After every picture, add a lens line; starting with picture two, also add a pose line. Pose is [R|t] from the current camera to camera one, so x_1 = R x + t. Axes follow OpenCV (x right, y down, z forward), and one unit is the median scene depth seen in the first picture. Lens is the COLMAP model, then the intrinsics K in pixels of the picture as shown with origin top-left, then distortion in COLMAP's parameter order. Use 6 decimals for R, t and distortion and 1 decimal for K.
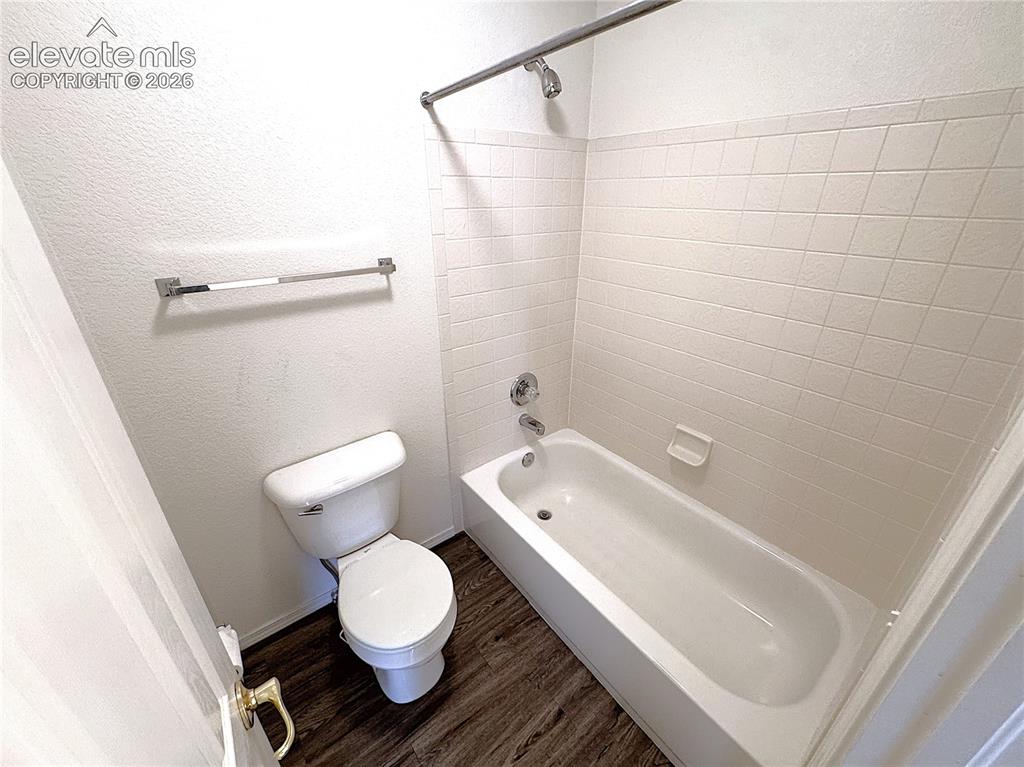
lens RADIAL K [[406.0, 0, 512.0], [0, 406.0, 383.5], [0, 0, 1]] dist [-0.001027, 0.000223]
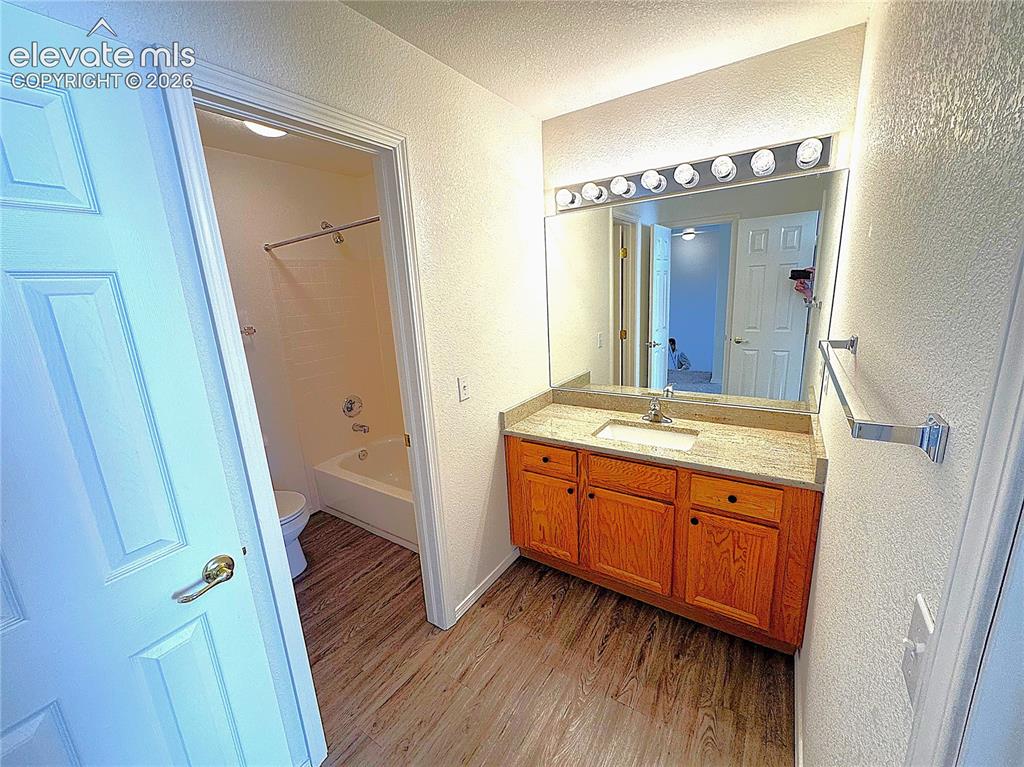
lens RADIAL K [[406.0, 0, 512.0], [0, 406.0, 383.5], [0, 0, 1]] dist [-0.001027, 0.000223]
pose [[0.946443, -0.128800, 0.296069, 0.165647], [0.188413, 0.964984, -0.182500, 0.339948], [-0.262196, 0.228509, 0.937570, -0.673073]]
